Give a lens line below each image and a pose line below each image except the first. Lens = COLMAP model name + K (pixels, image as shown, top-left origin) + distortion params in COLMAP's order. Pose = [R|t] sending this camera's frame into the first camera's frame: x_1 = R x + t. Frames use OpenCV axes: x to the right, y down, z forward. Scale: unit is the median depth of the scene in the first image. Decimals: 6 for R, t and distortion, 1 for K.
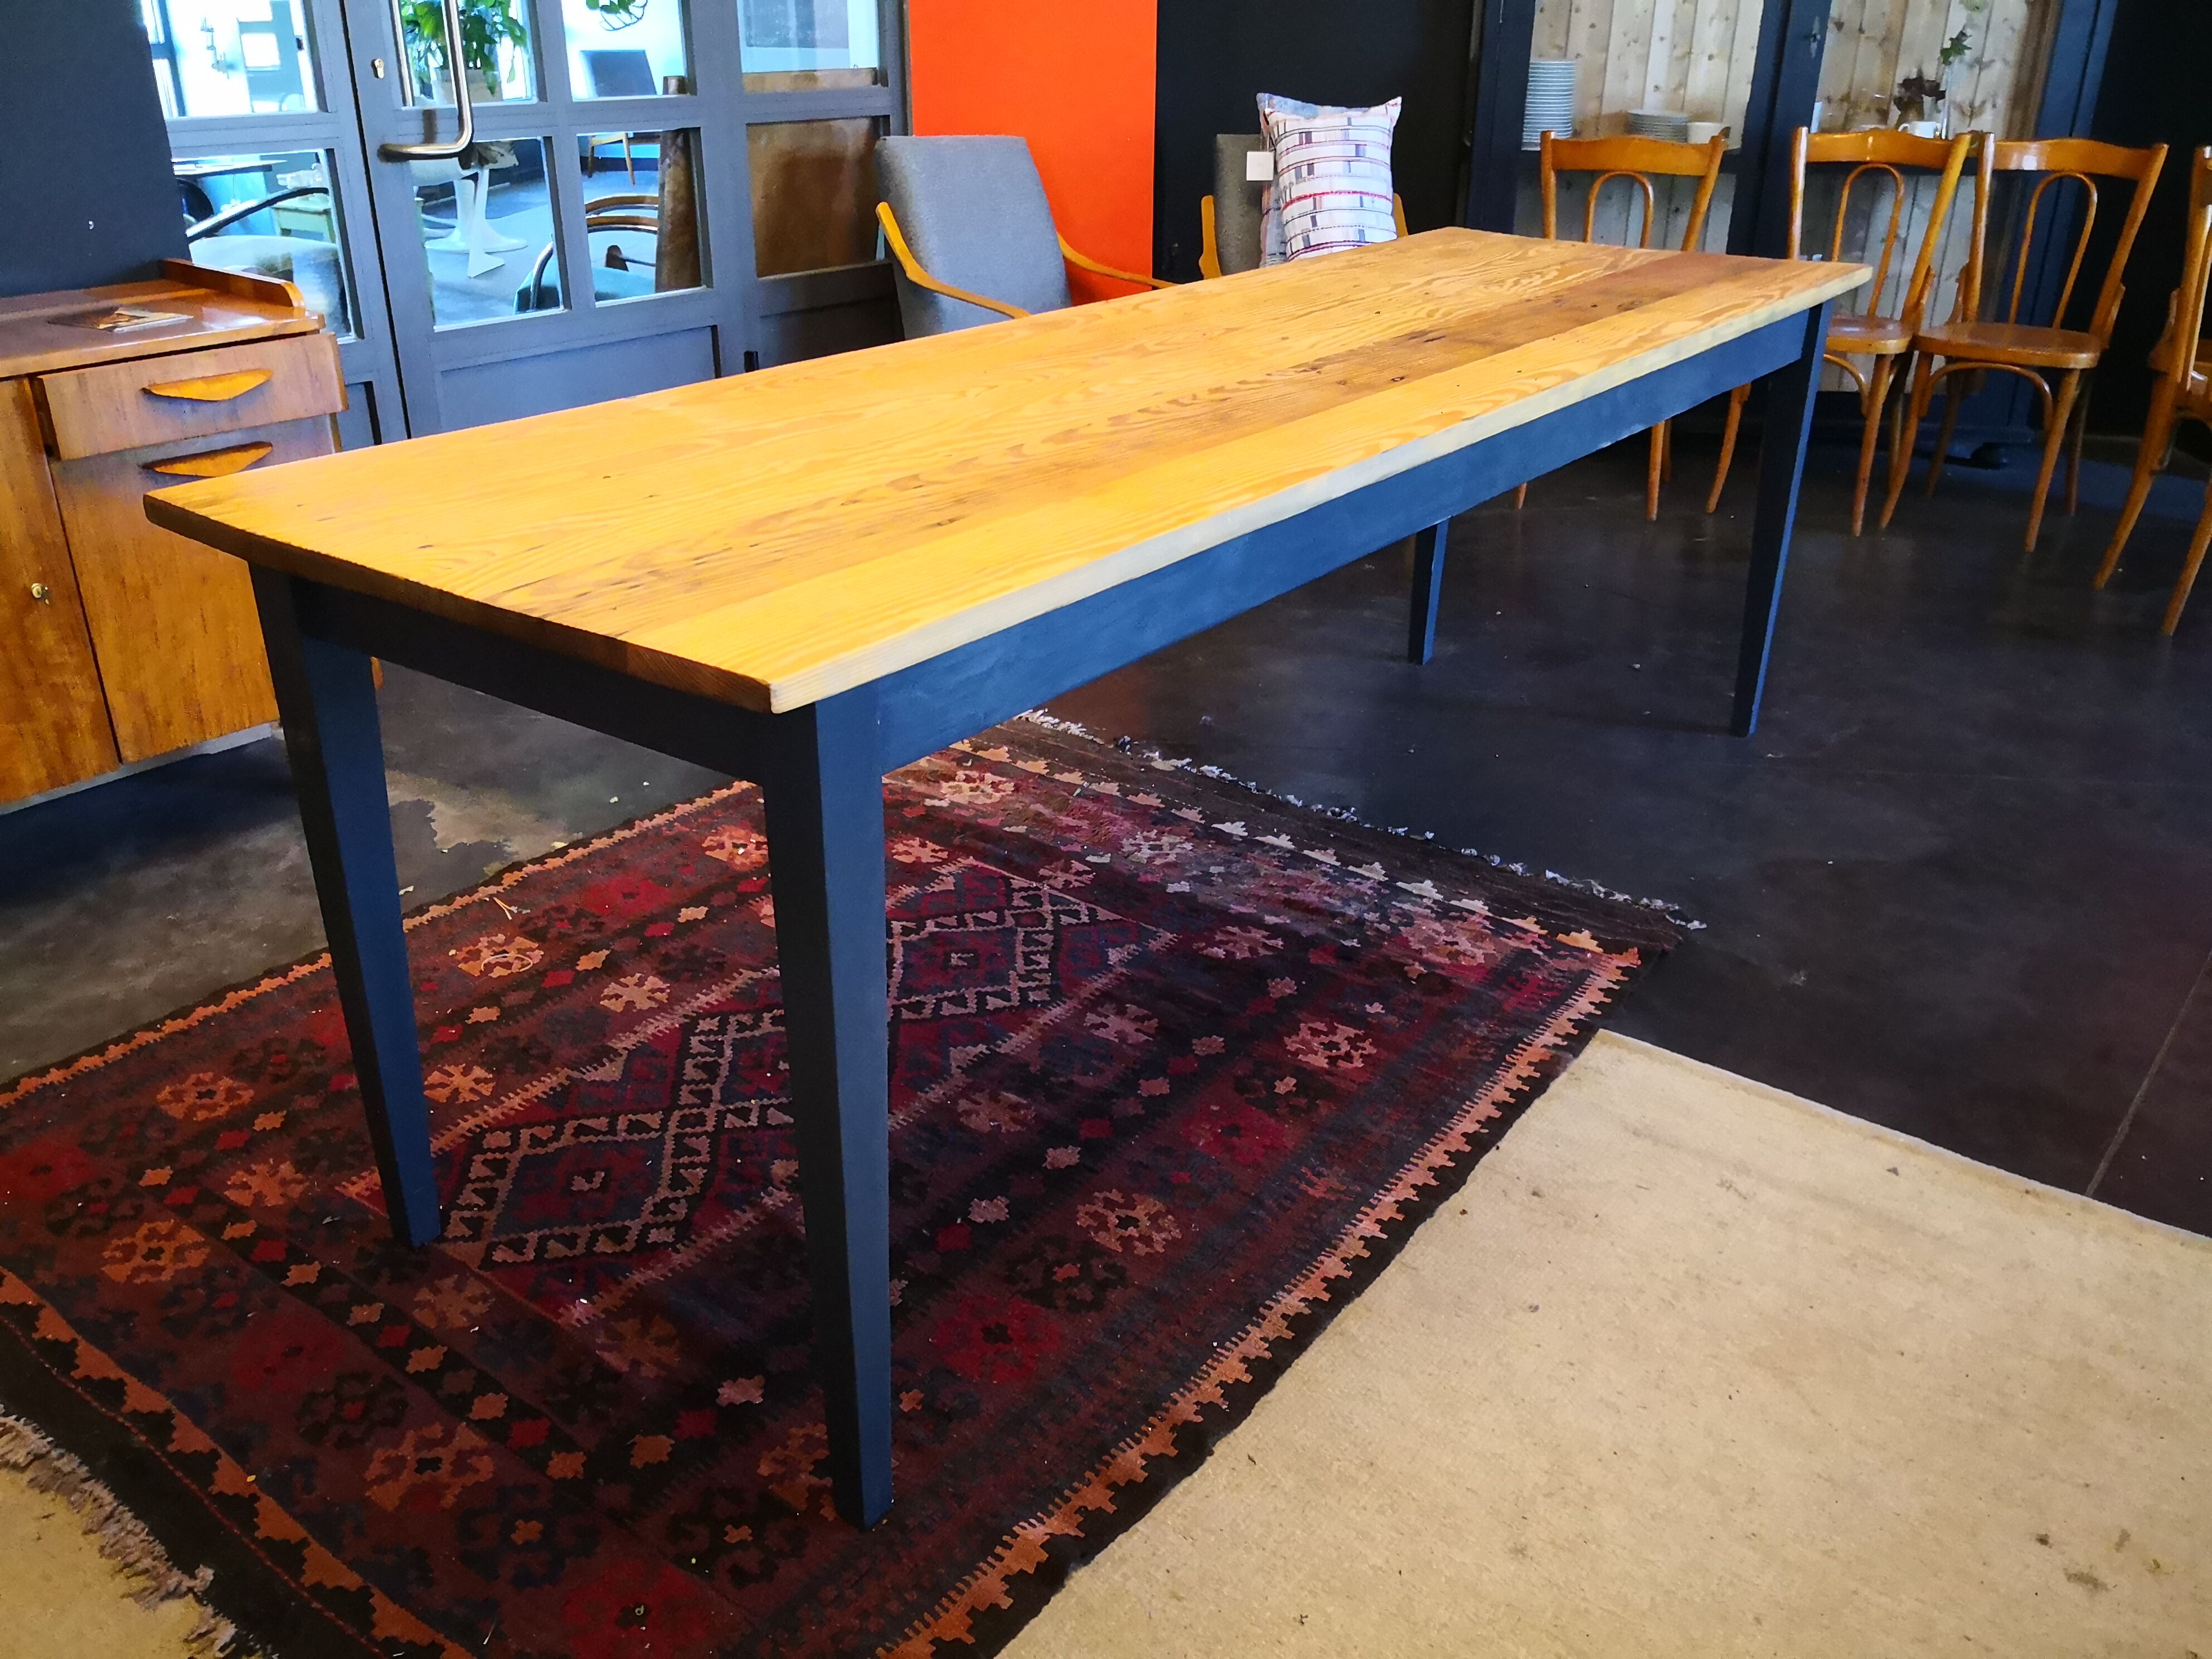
lens RADIAL K [[1796.6, 0, 1101.5], [0, 1796.6, 823.9], [0, 0, 1]] dist [0.023163, -0.042086]
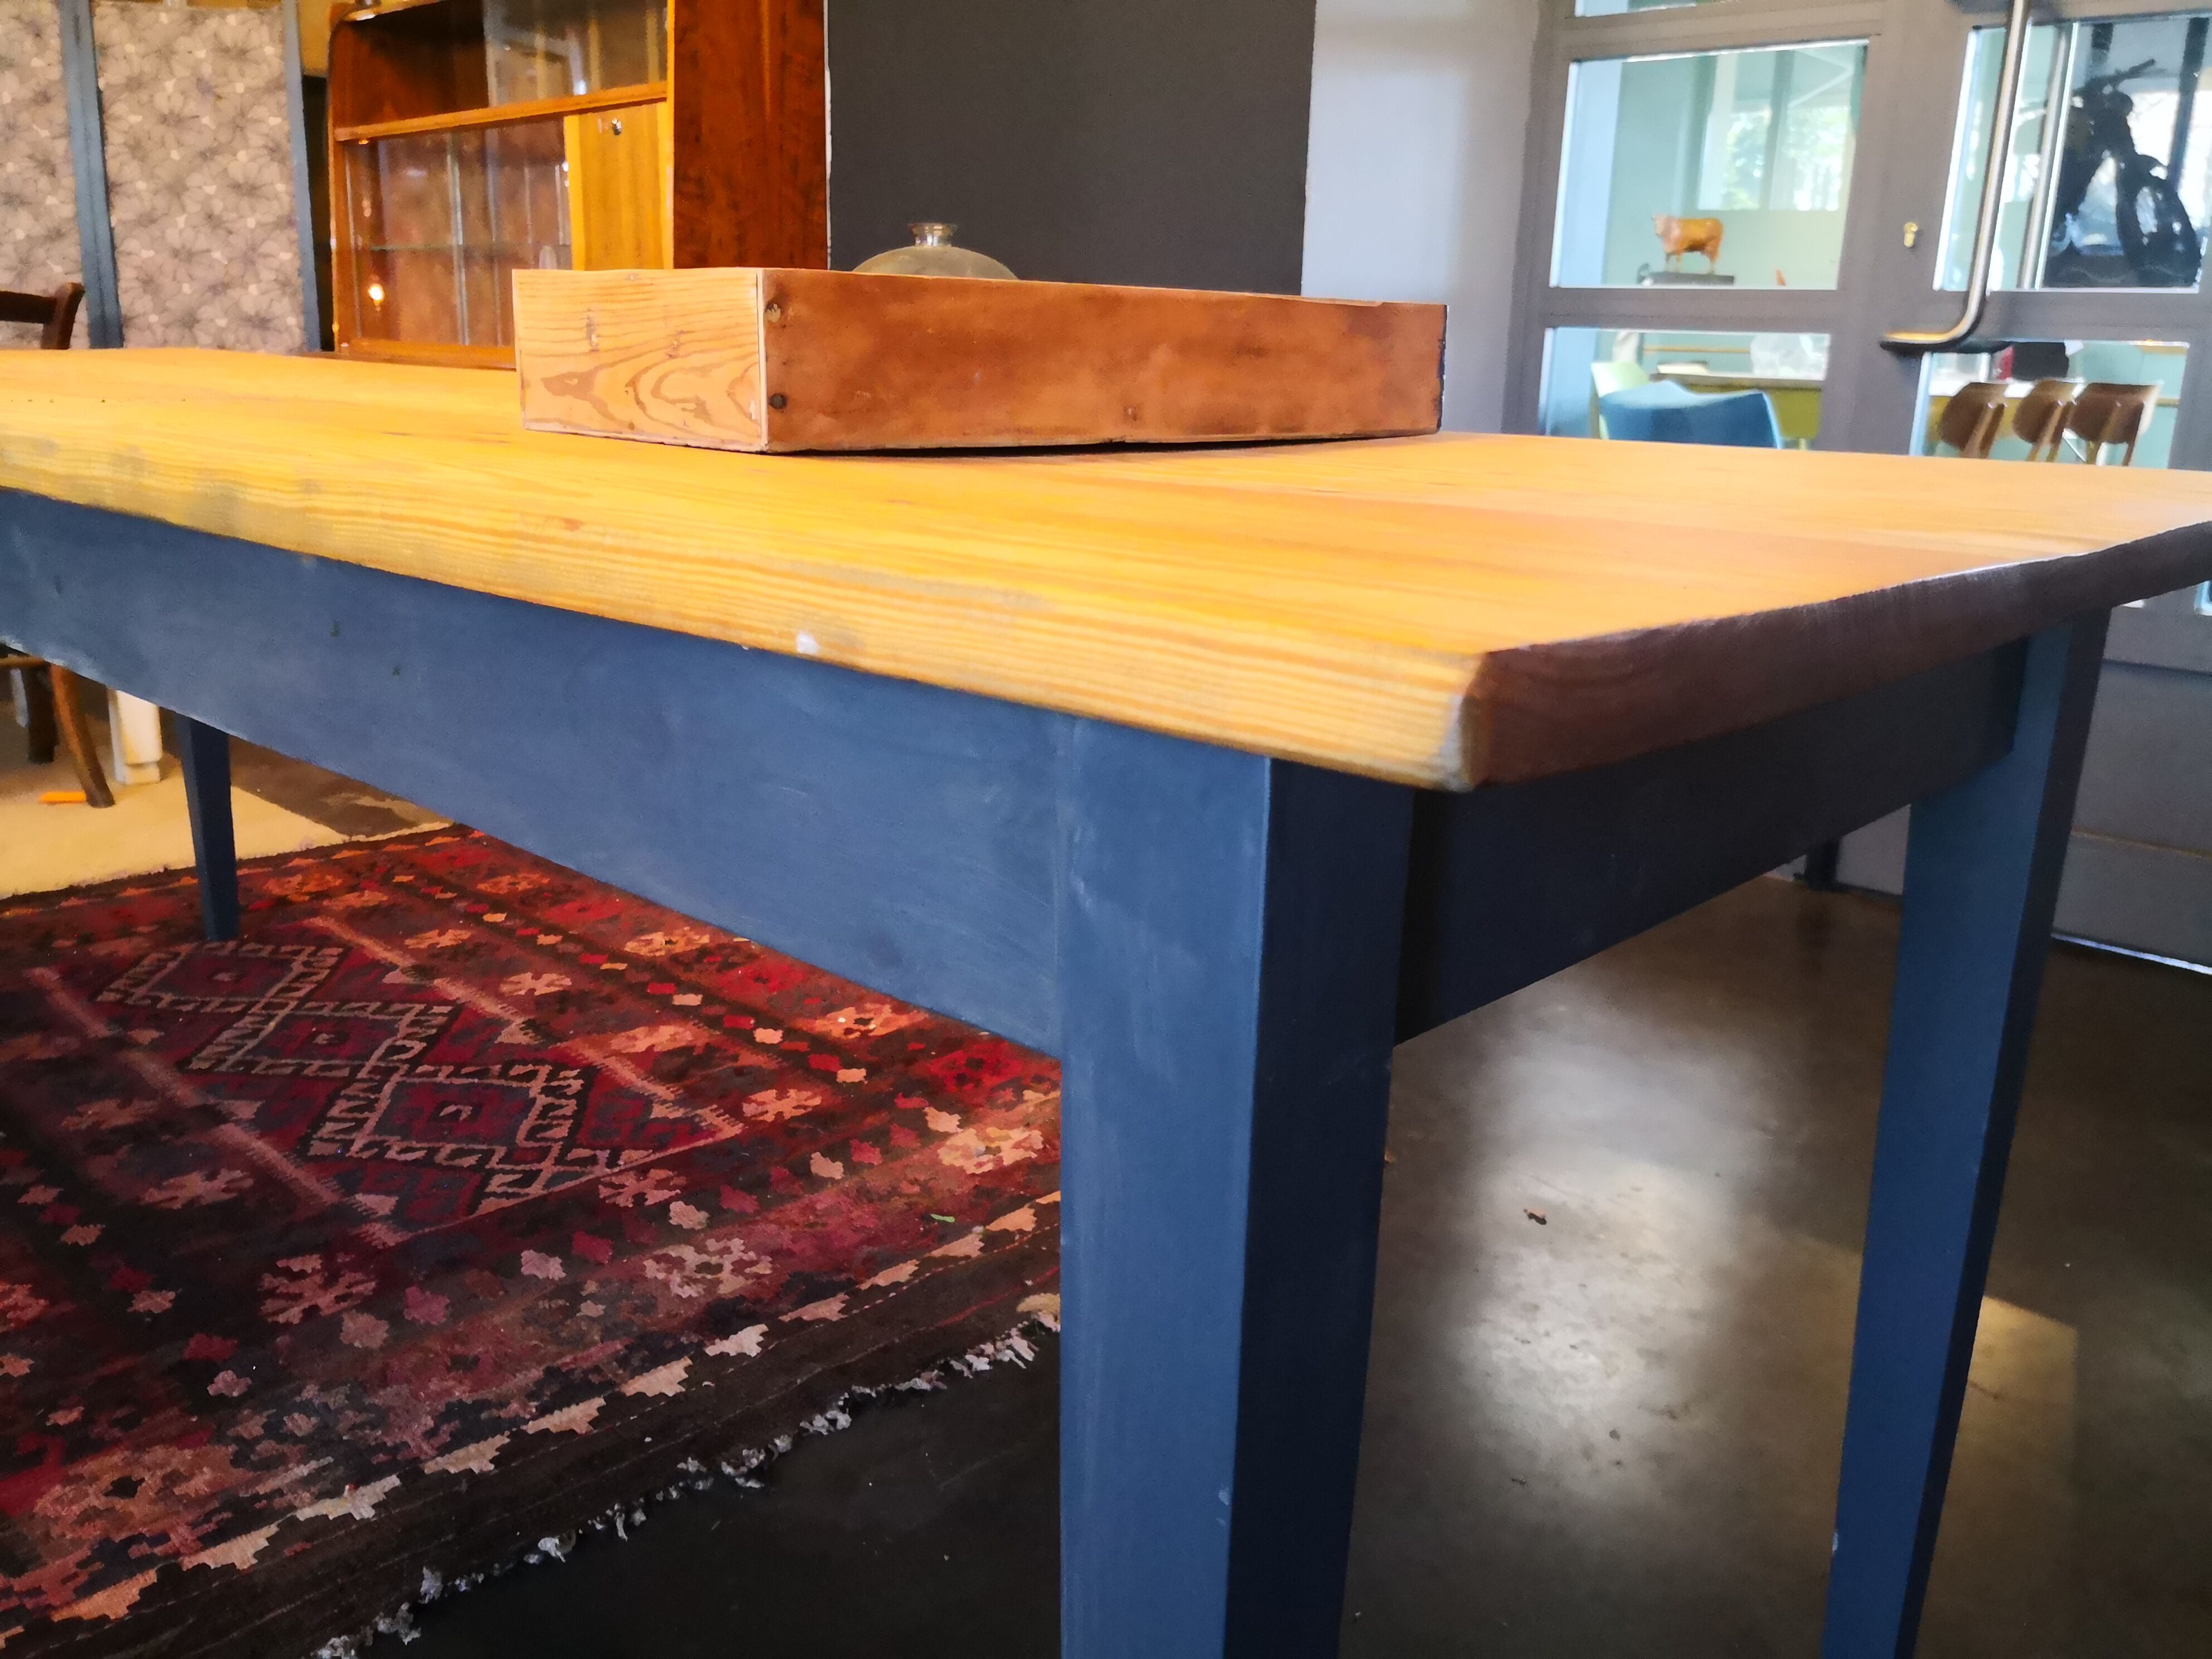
lens RADIAL K [[1796.6, 0, 1101.5], [0, 1796.6, 823.9], [0, 0, 1]] dist [0.023163, -0.042086]
pose [[-0.105287, 0.246102, -0.963508, 0.677971], [-0.442723, 0.855979, 0.267015, -0.403983], [0.890456, 0.454680, 0.018832, 1.240227]]
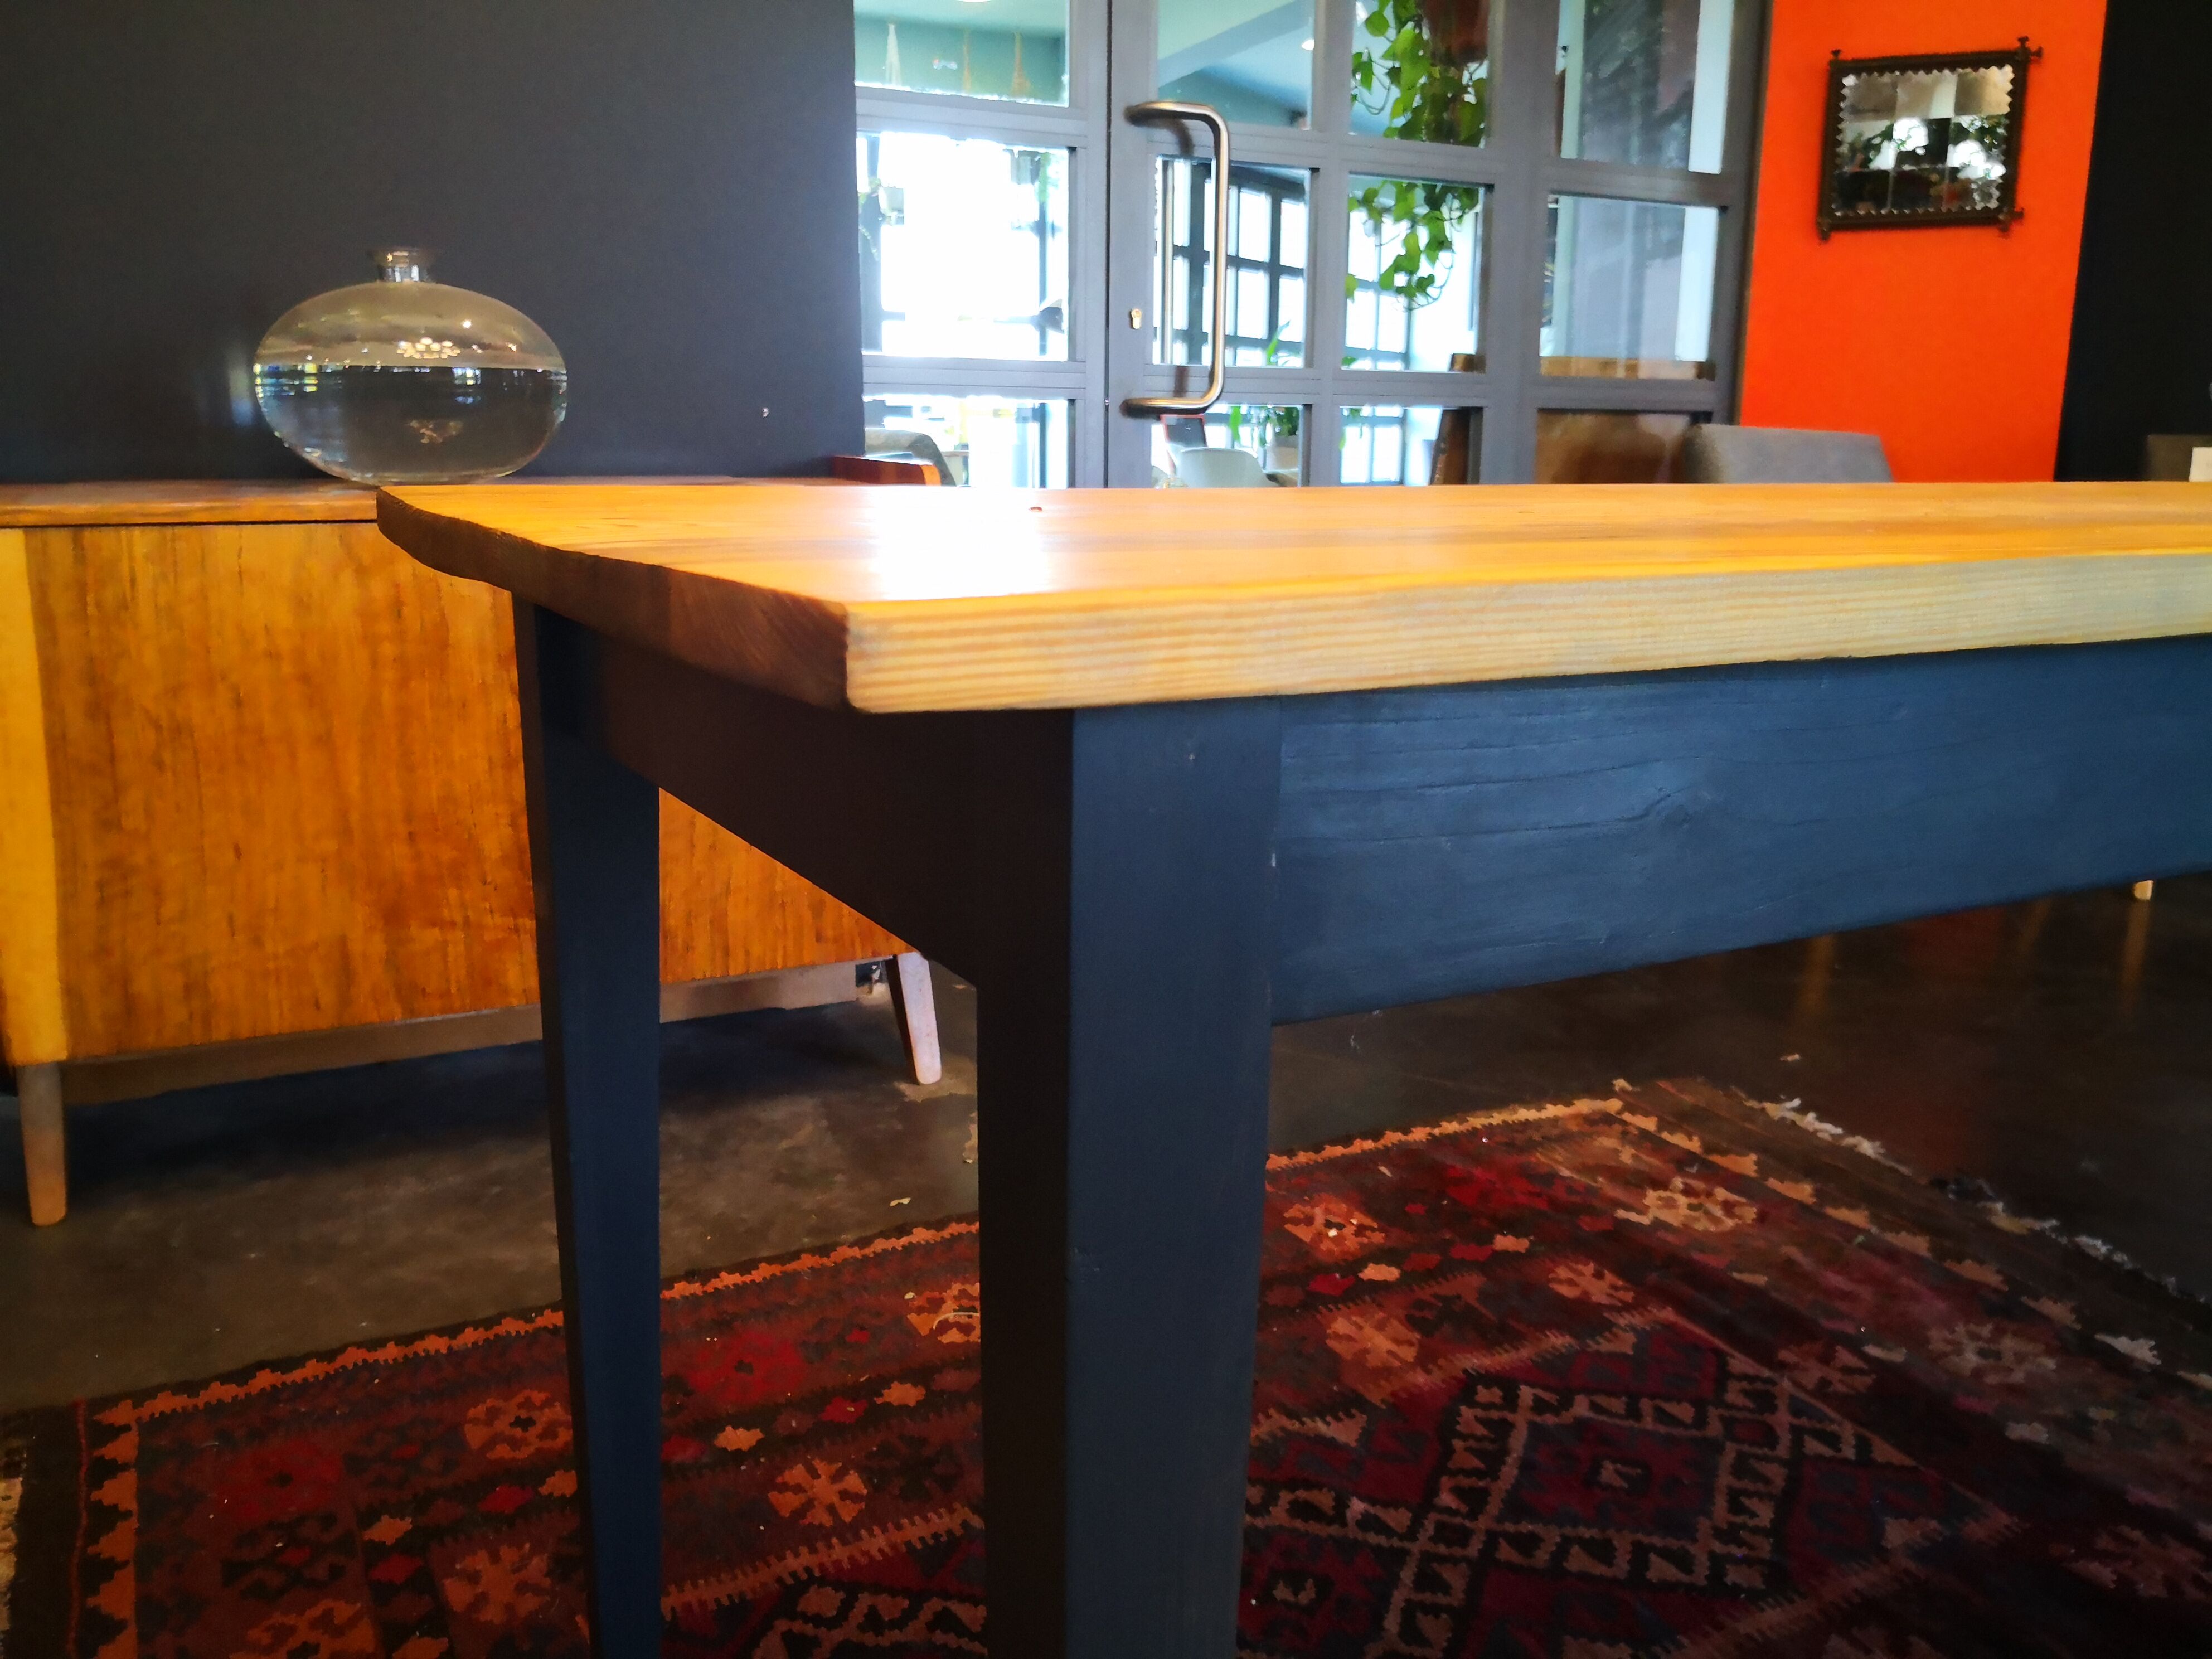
lens RADIAL K [[1810.4, 0, 1109.4], [0, 1810.4, 827.8], [0, 0, 1]] dist [0.005553, -0.008584]
pose [[0.903999, 0.091939, -0.417533, 0.001005], [-0.180923, 0.967115, -0.178761, 0.005114], [0.387367, 0.237141, 0.890904, 0.352914]]
